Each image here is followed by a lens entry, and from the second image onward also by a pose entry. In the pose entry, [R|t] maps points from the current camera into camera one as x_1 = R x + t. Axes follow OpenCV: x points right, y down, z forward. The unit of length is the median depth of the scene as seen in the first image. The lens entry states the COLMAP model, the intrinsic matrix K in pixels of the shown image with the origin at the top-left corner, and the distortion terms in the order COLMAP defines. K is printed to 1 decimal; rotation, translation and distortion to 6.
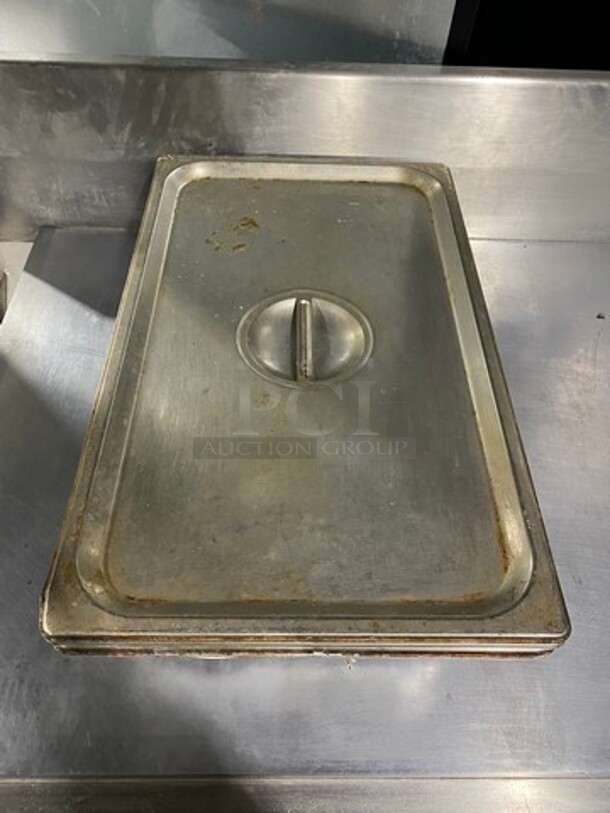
lens RADIAL K [[602.3, 0, 303.1], [0, 602.3, 405.0], [0, 0, 1]] dist [-0.015002, 0.003279]
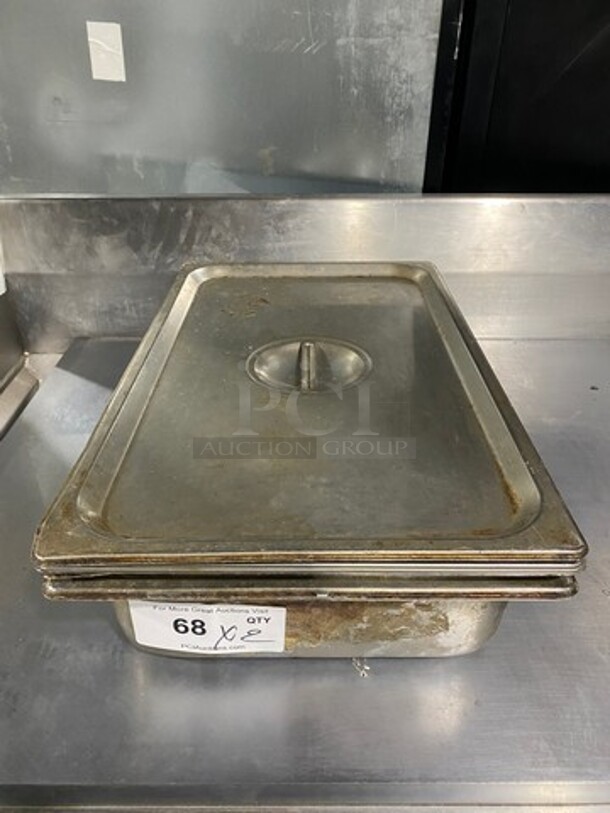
lens RADIAL K [[602.3, 0, 307.6], [0, 602.3, 399.4], [0, 0, 1]] dist [-0.015002, 0.003279]
pose [[0.999413, -0.027104, -0.020962, 0.024401], [0.017807, 0.933520, -0.358084, 0.368702], [0.029274, 0.357500, 0.933454, 0.017111]]
